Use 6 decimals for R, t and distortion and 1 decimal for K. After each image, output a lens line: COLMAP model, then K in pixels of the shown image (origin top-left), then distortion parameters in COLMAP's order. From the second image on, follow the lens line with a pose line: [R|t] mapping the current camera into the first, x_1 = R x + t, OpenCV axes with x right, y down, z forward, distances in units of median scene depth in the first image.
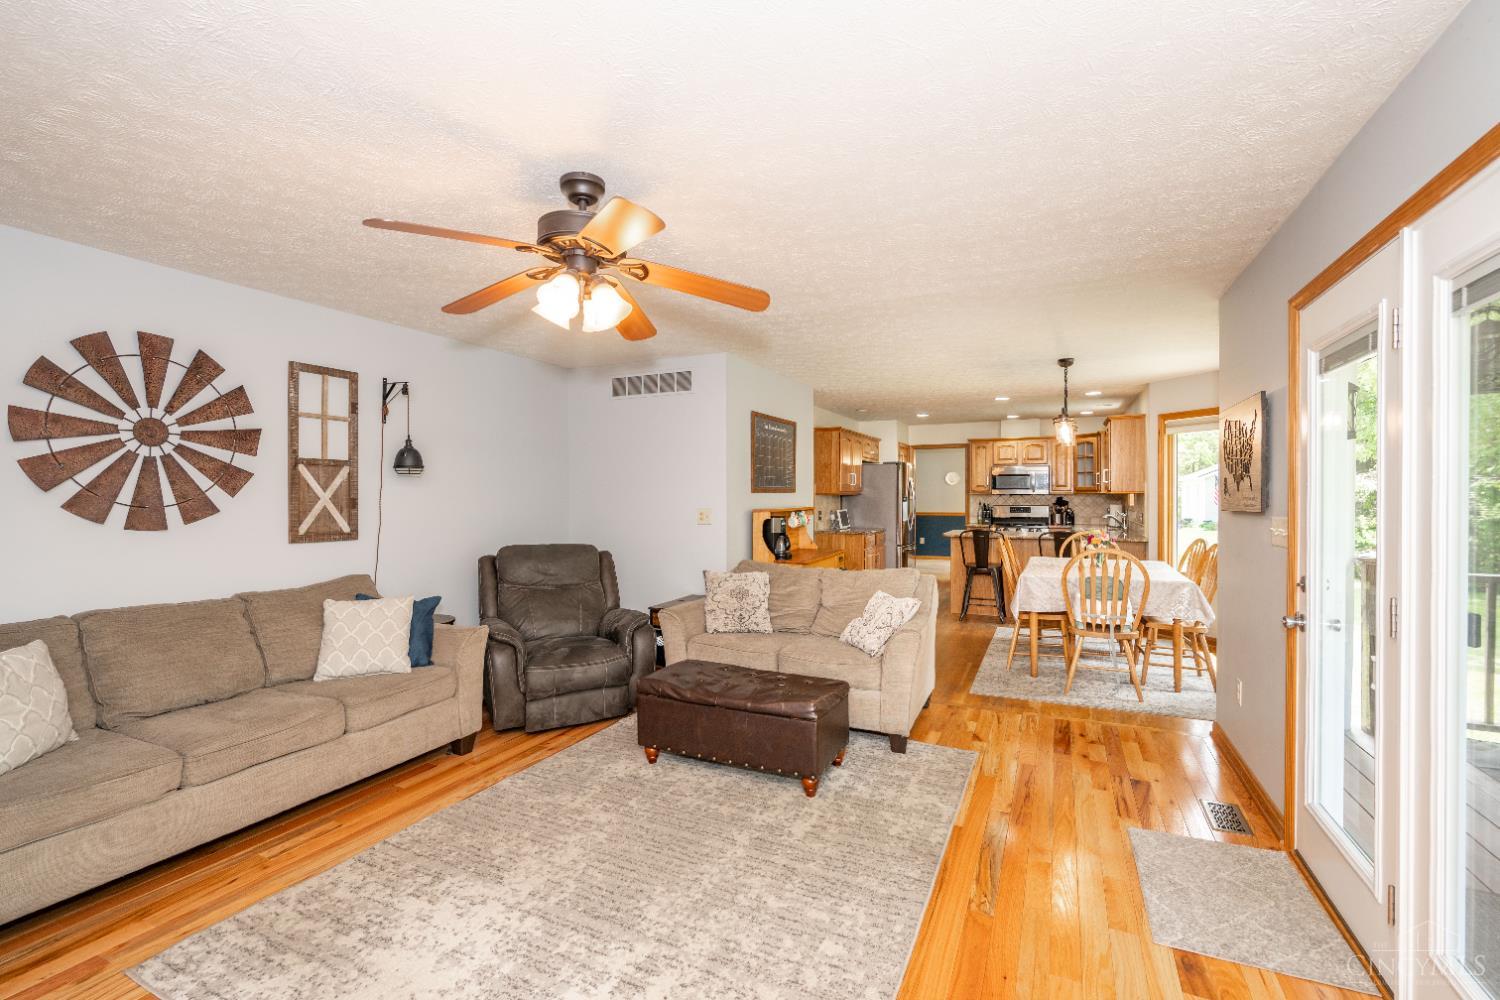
lens RADIAL K [[657.2, 0, 750.9], [0, 657.2, 510.6], [0, 0, 1]] dist [0.000441, -0.000227]
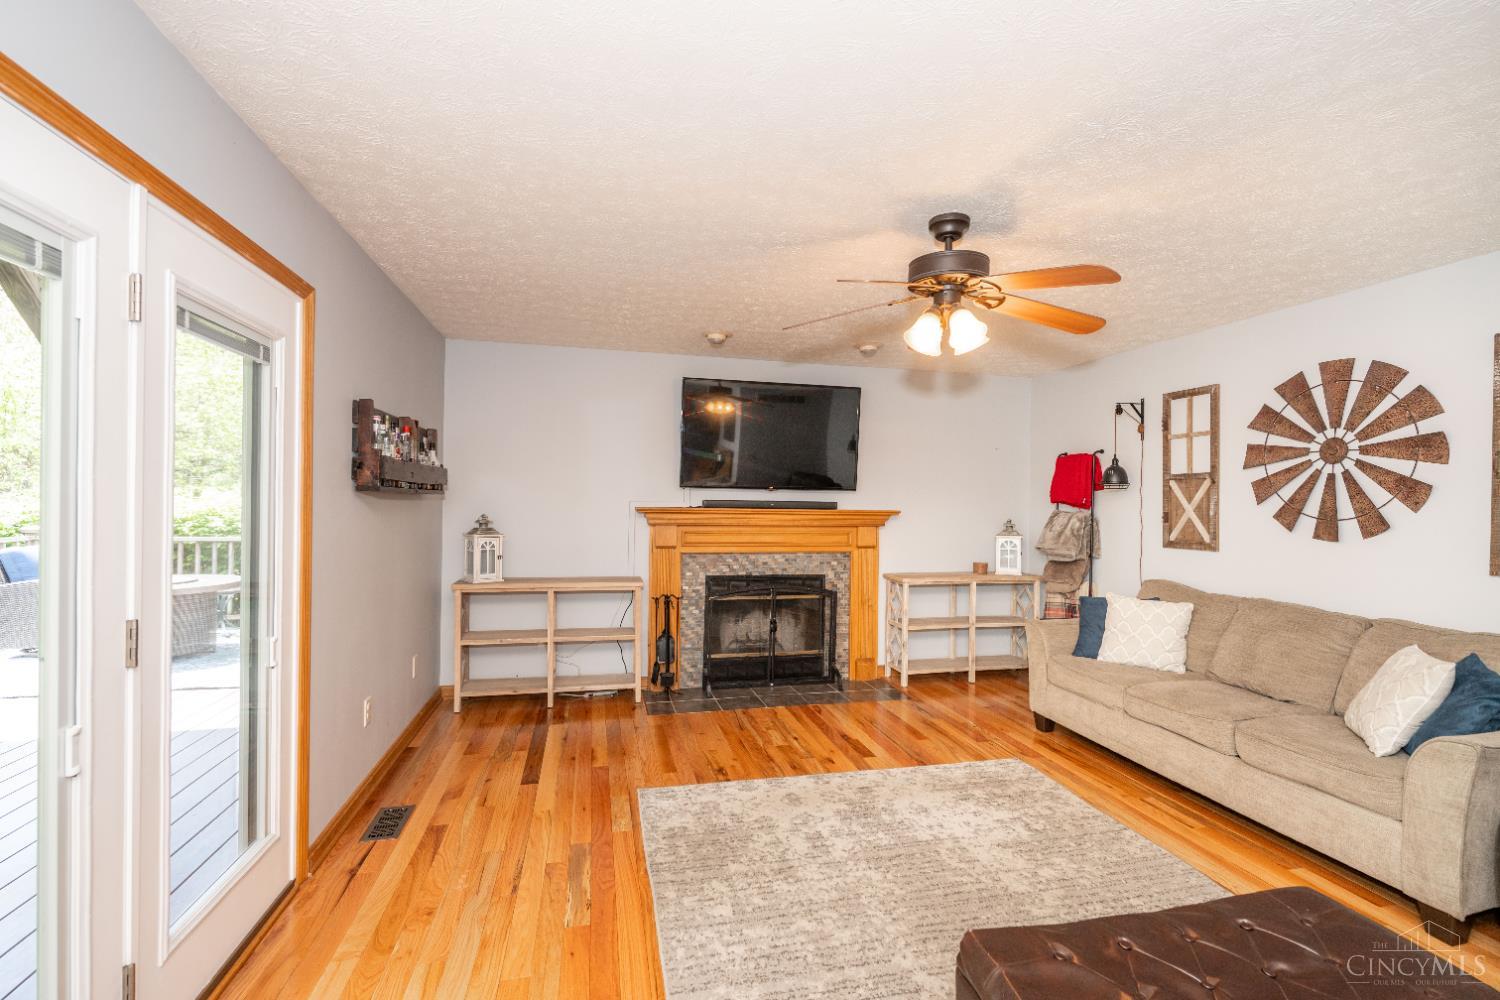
lens RADIAL K [[657.2, 0, 748.8], [0, 657.2, 500.7], [0, 0, 1]] dist [0.000441, -0.000227]
pose [[-0.784482, -0.006852, -0.620114, 0.565460], [-0.025821, 0.999433, 0.021622, -0.038154], [0.619614, 0.032974, -0.784214, 1.357776]]
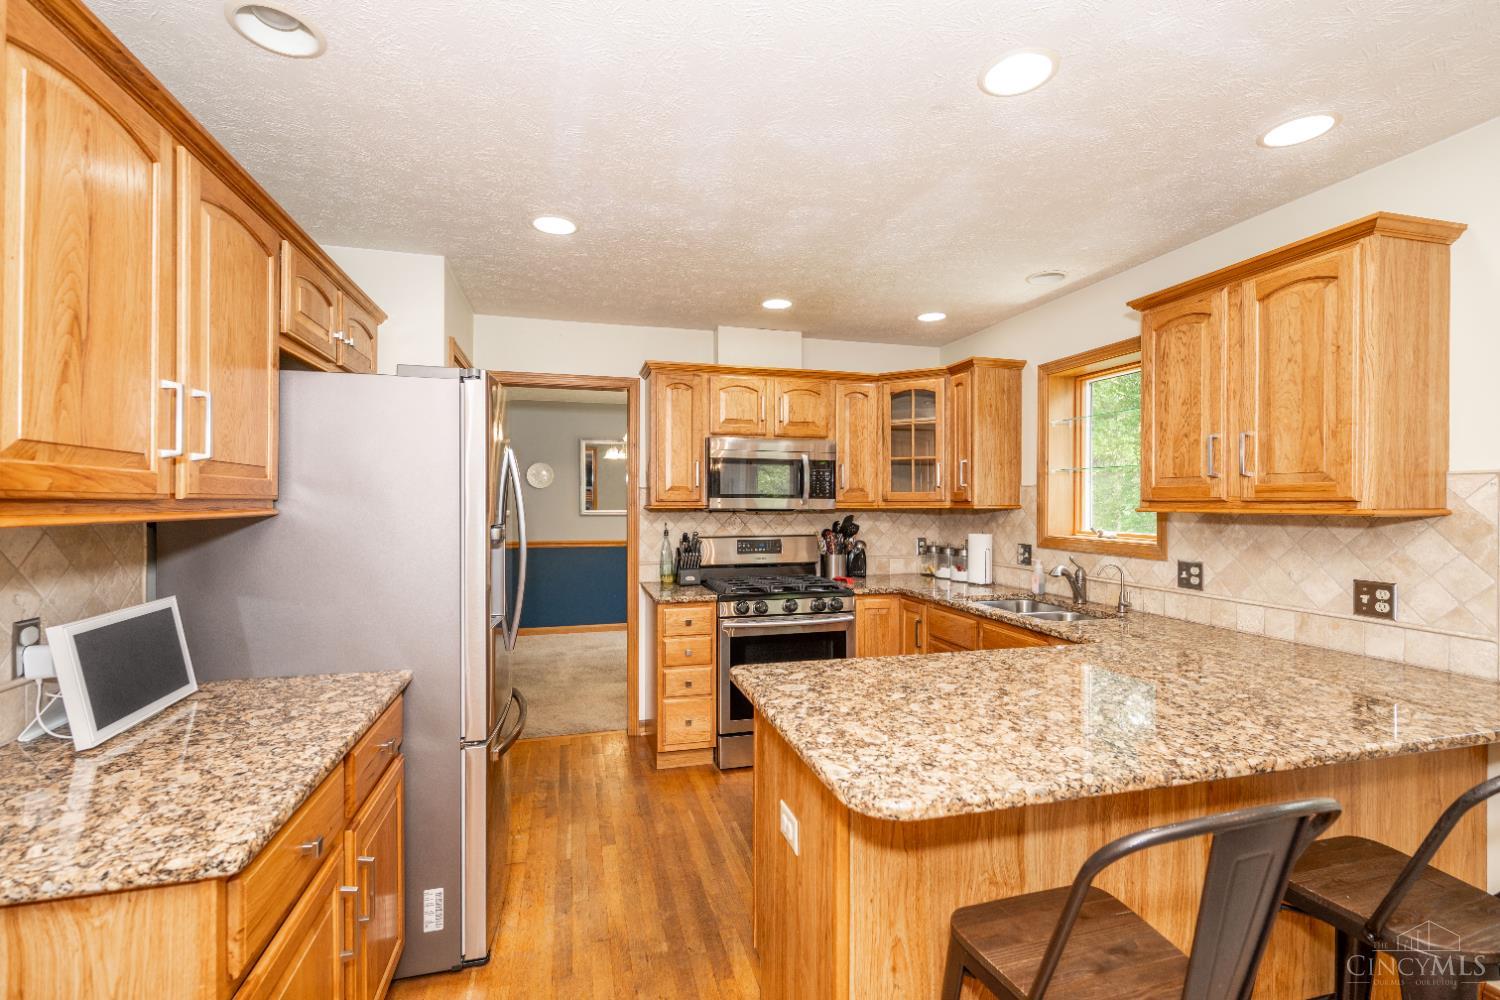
lens RADIAL K [[657.2, 0, 742.5], [0, 657.2, 503.0], [0, 0, 1]] dist [0.000441, -0.000227]
pose [[0.760720, 0.007020, 0.649042, 0.476656], [0.008145, 0.999760, -0.020360, -0.072796], [-0.649029, 0.020775, 0.760480, 2.466516]]
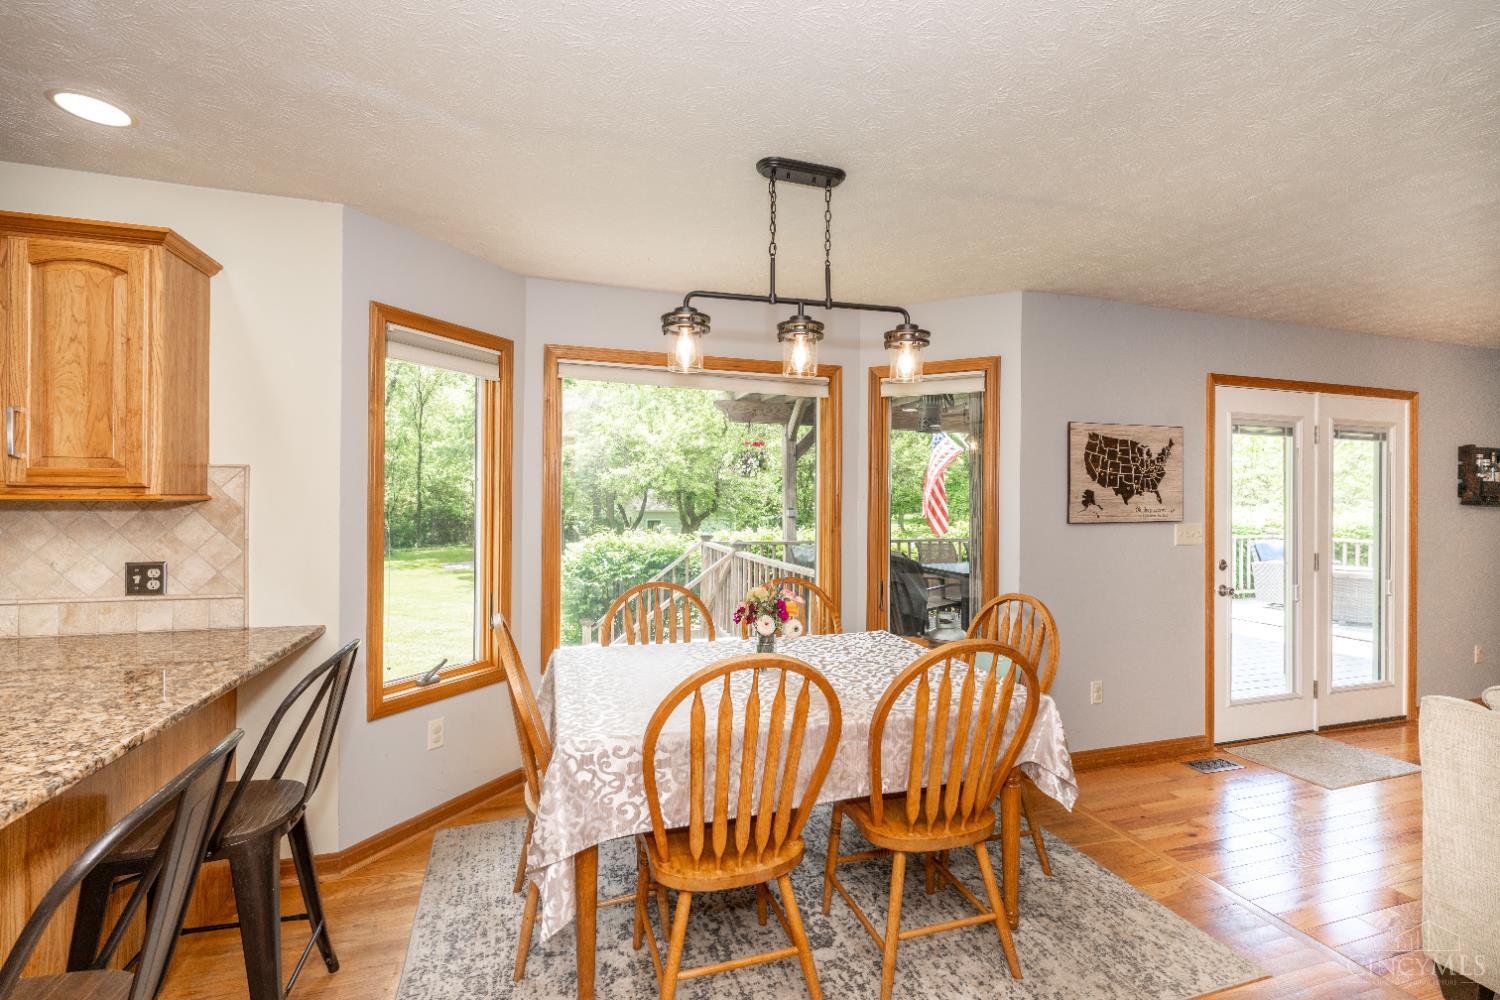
lens RADIAL K [[657.2, 0, 746.2], [0, 657.2, 502.6], [0, 0, 1]] dist [0.000441, -0.000227]
pose [[-0.679156, -0.000576, 0.733993, 0.411696], [0.013798, 0.999813, 0.013551, -0.067077], [-0.733864, 0.019331, -0.679021, 2.574833]]
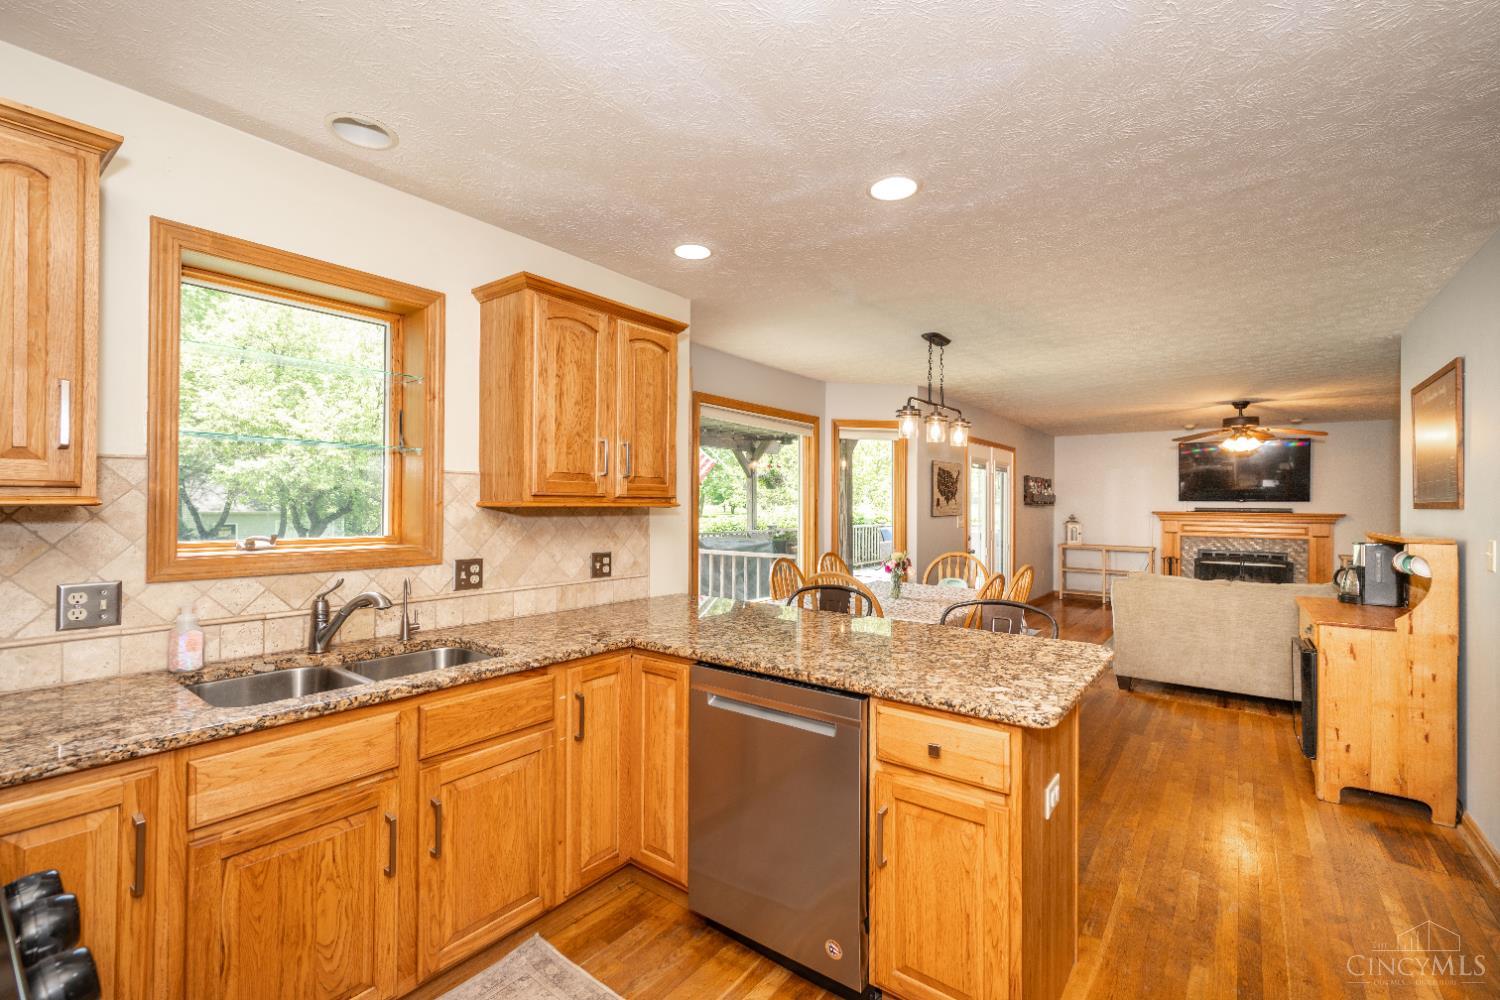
lens RADIAL K [[630.9, 0, 768.9], [0, 630.9, 506.2], [0, 0, 1]] dist [0.012344, 0.000545]
pose [[-0.979109, -0.005249, 0.203267, 1.021563], [0.000427, 0.999611, 0.027869, -0.097923], [-0.203334, 0.027374, -0.978727, 3.520013]]
